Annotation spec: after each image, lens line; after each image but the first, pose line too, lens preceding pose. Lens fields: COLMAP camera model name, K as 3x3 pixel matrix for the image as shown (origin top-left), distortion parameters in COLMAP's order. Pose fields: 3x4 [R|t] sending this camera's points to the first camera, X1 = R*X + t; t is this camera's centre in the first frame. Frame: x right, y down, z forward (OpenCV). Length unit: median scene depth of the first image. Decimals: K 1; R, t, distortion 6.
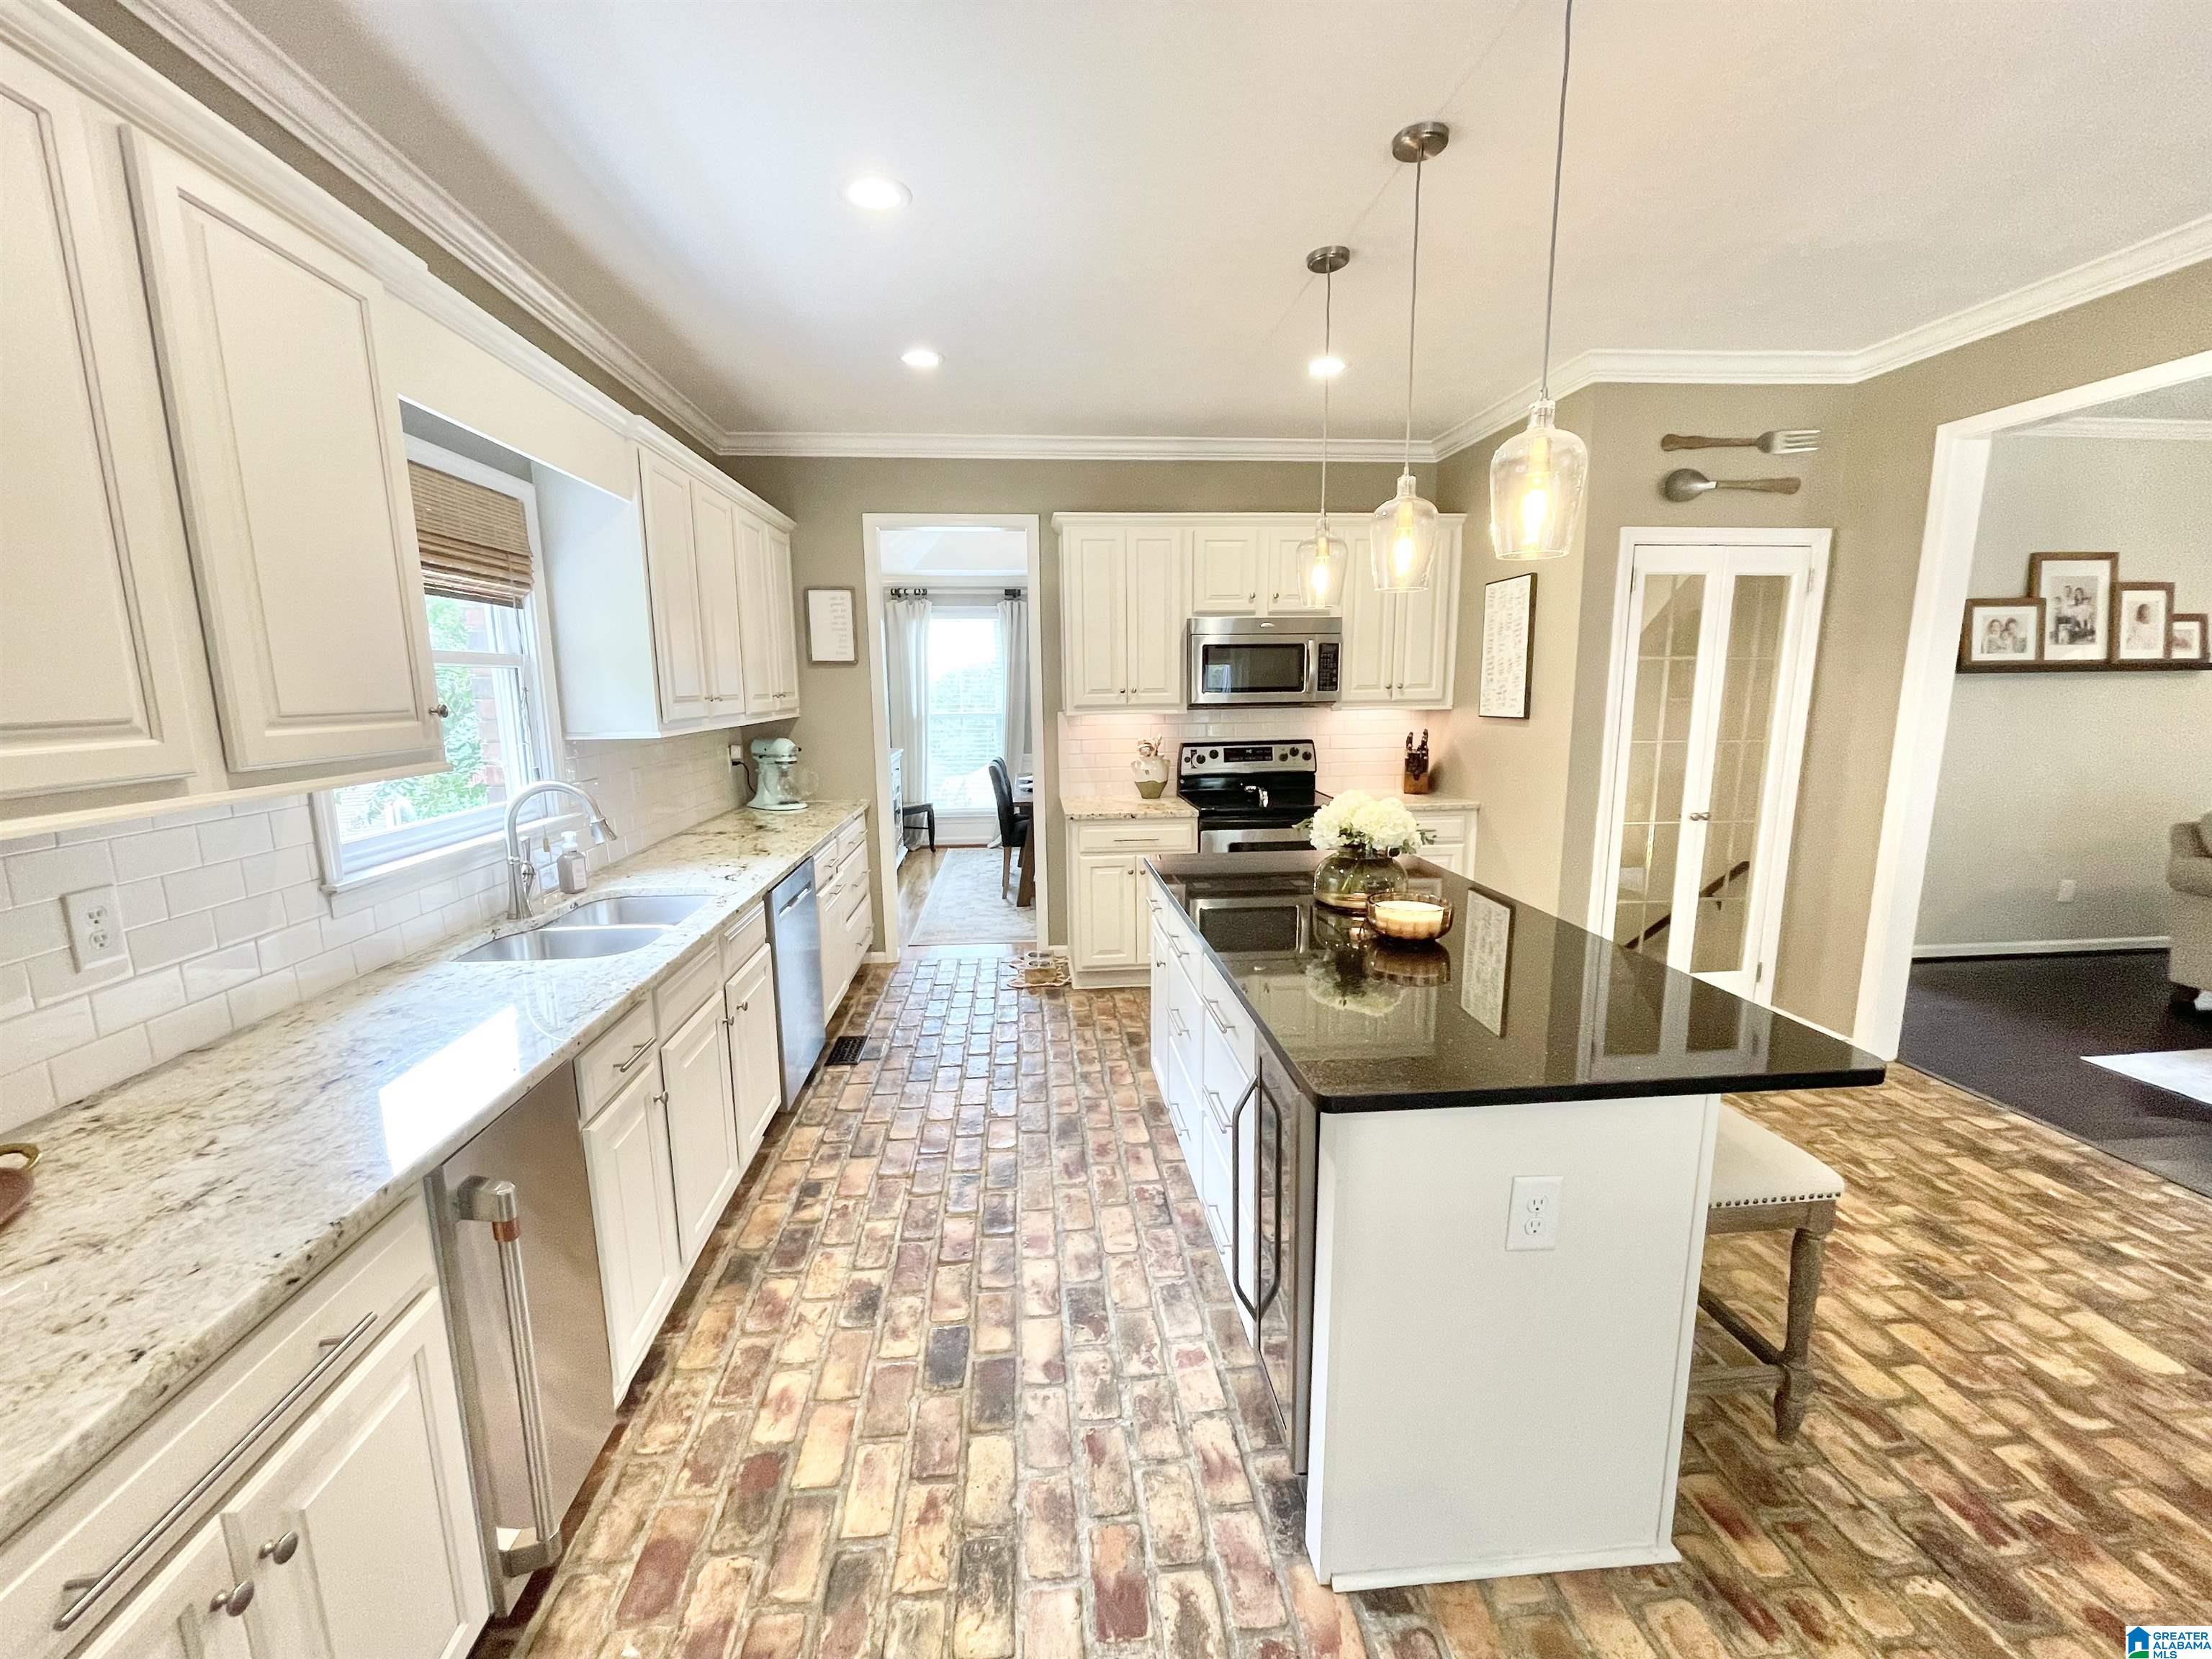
lens RADIAL K [[897.6, 0, 1096.9], [0, 897.6, 837.0], [0, 0, 1]] dist [-0.000308, -0.000989]
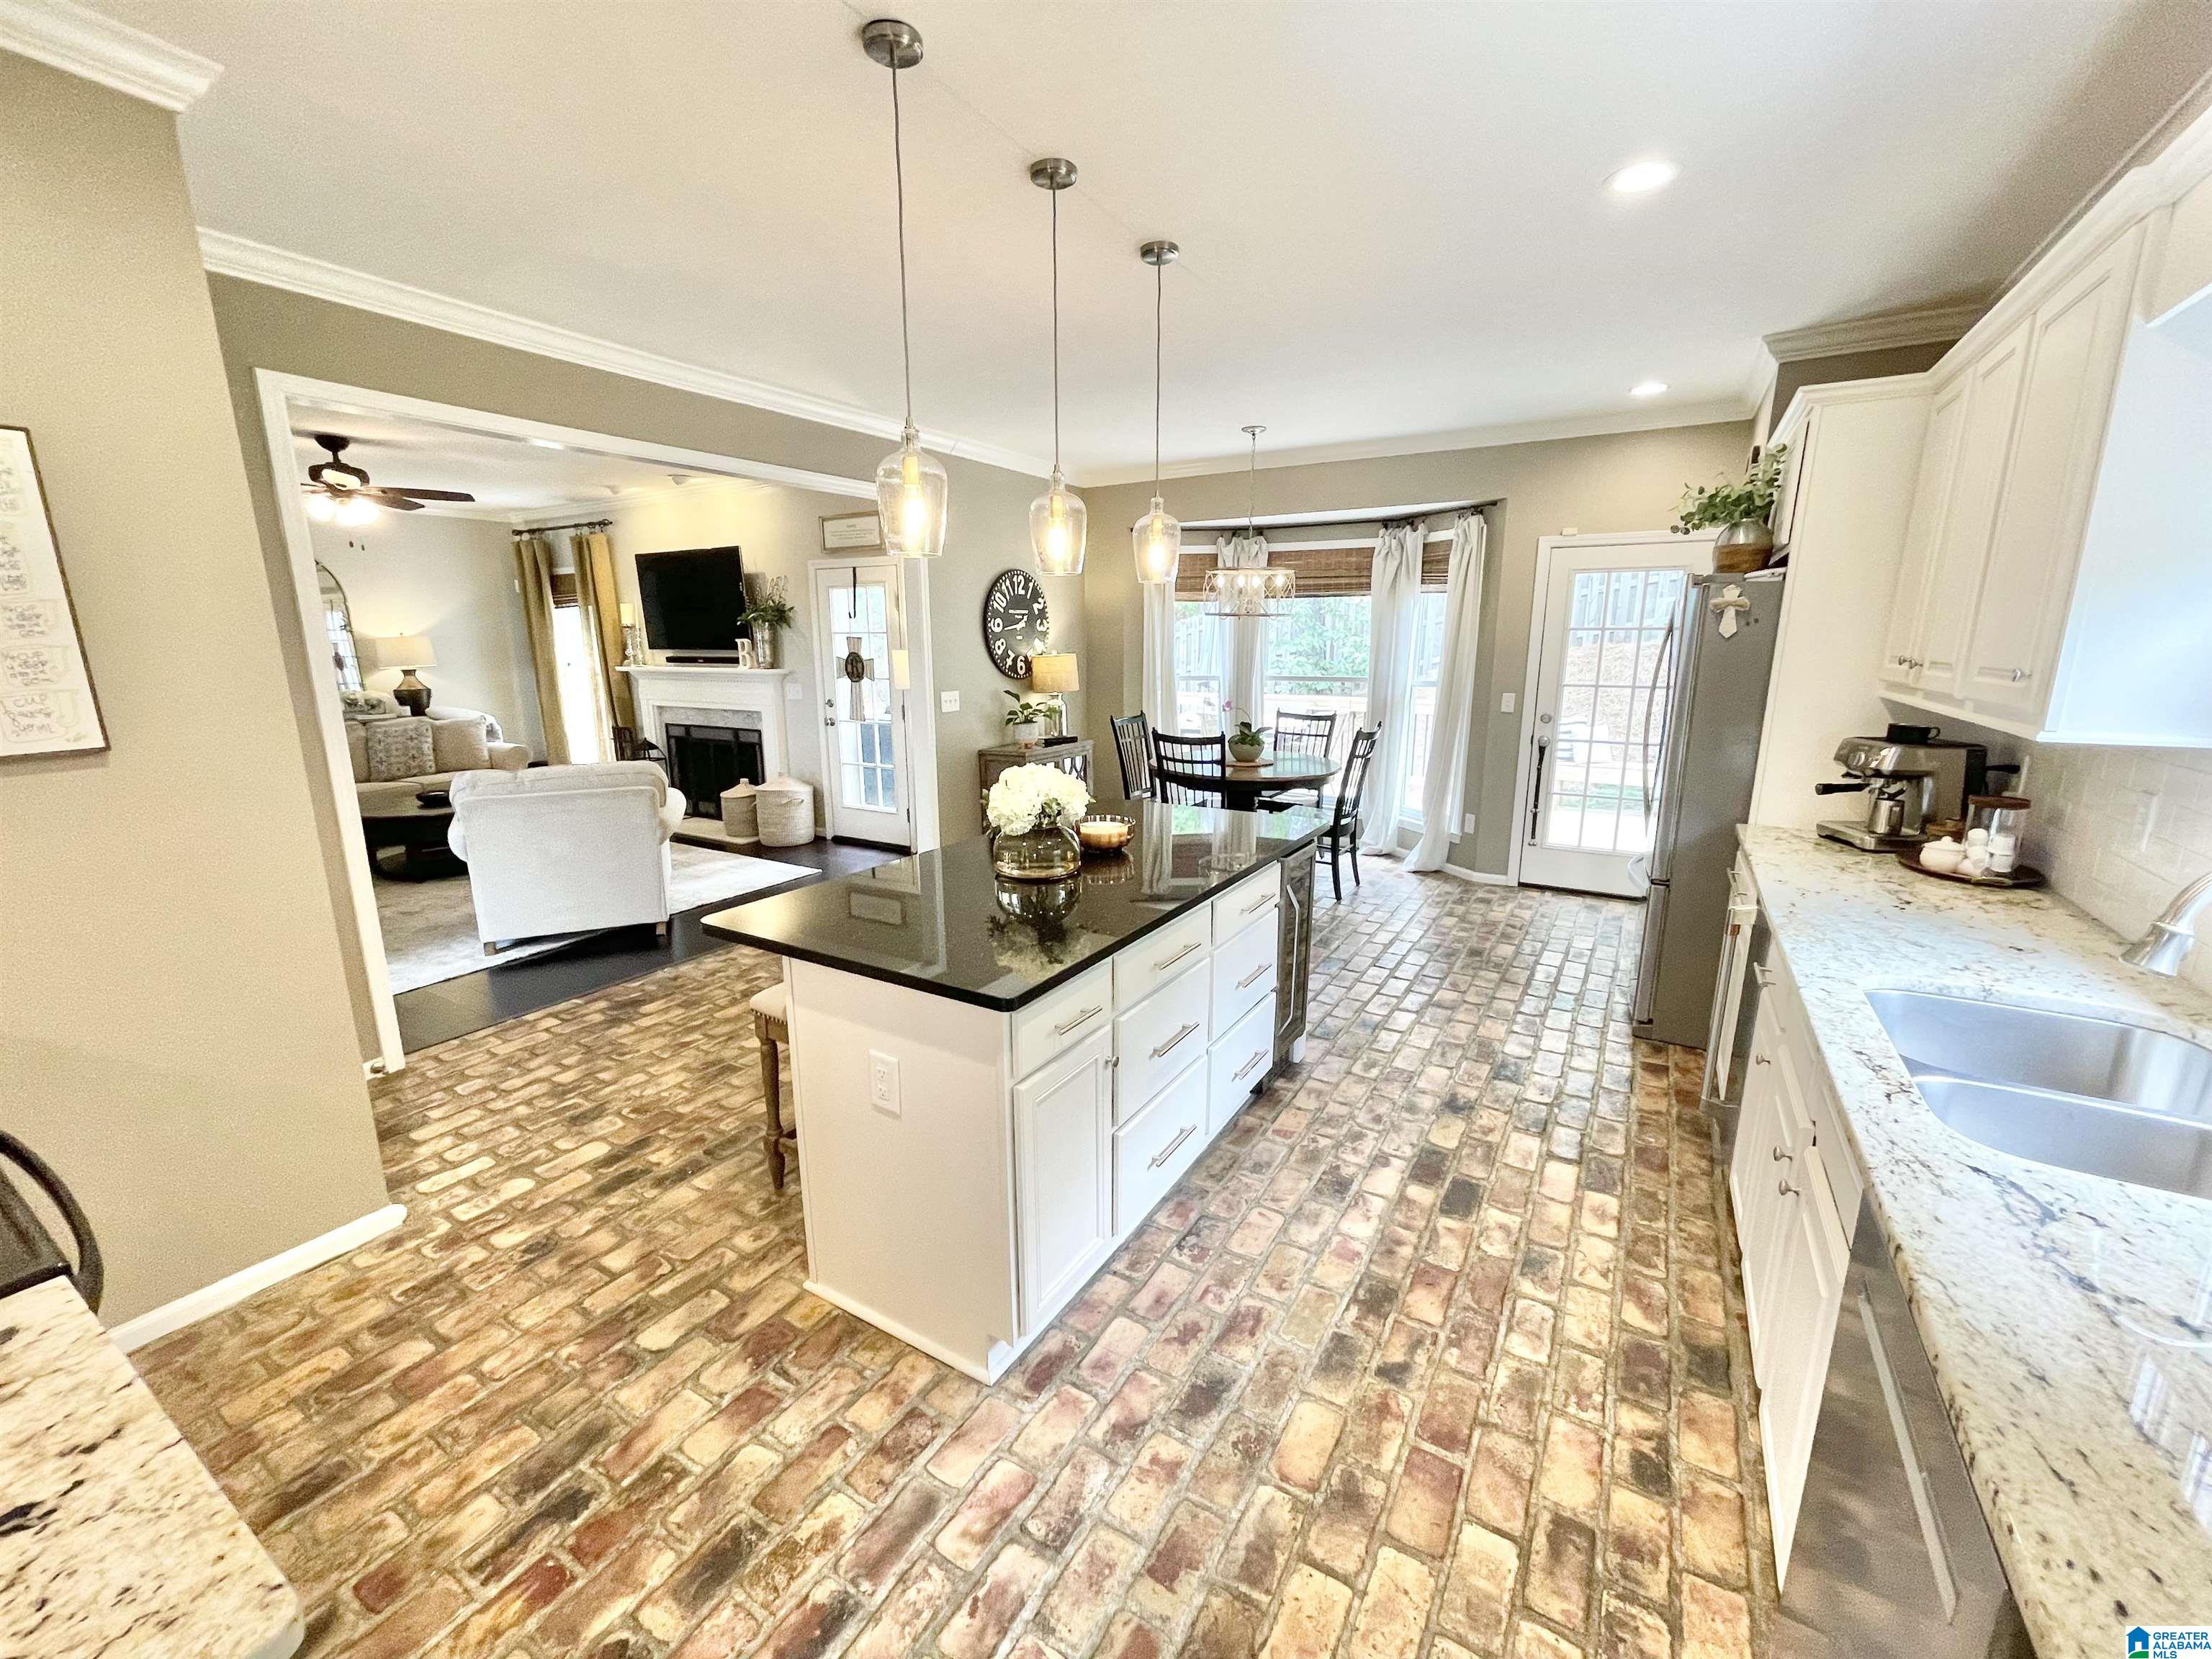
lens RADIAL K [[897.6, 0, 1098.1], [0, 897.6, 833.5], [0, 0, 1]] dist [-0.000308, -0.000989]
pose [[-0.802396, -0.113326, 0.585934, -0.314609], [0.113984, 0.934629, 0.336861, -0.266877], [-0.585806, 0.337083, -0.737025, 1.483418]]
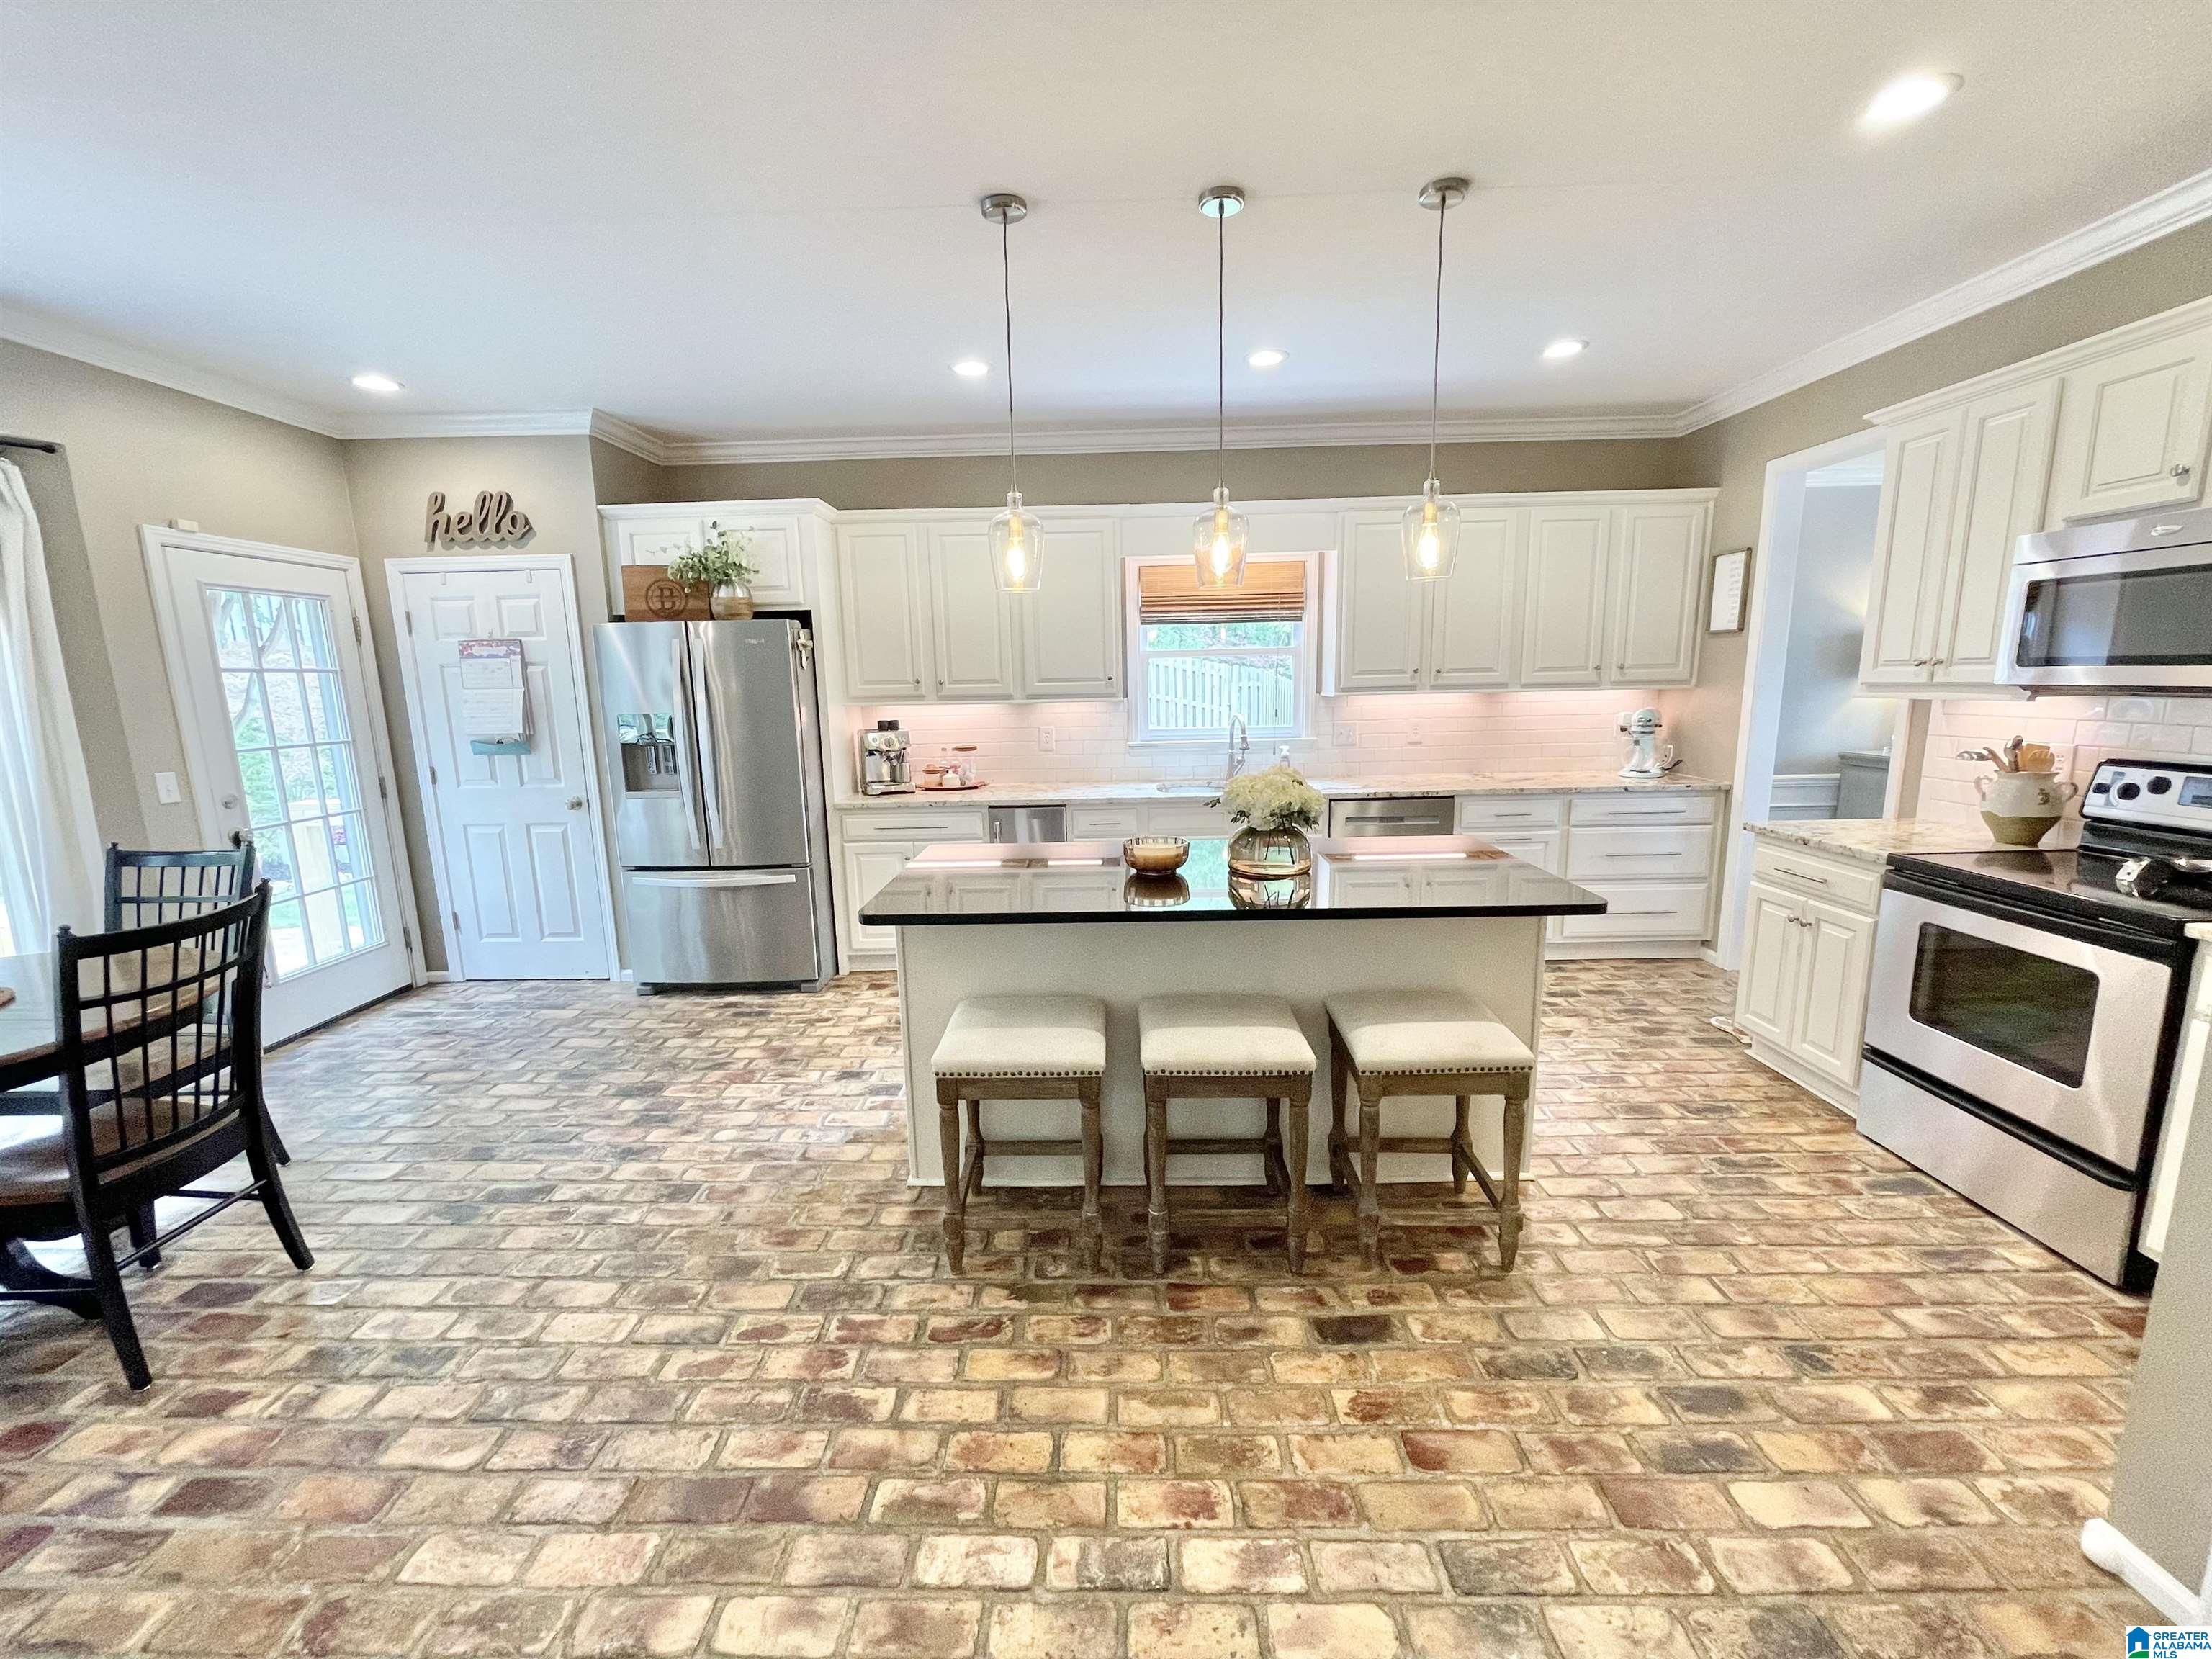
lens RADIAL K [[897.6, 0, 1095.6], [0, 897.6, 836.1], [0, 0, 1]] dist [-0.000308, -0.000989]
pose [[-0.105383, 0.188559, -0.976391, 1.191365], [-0.145224, 0.968414, 0.202693, -0.135027], [0.983770, 0.163156, -0.074671, 0.755399]]
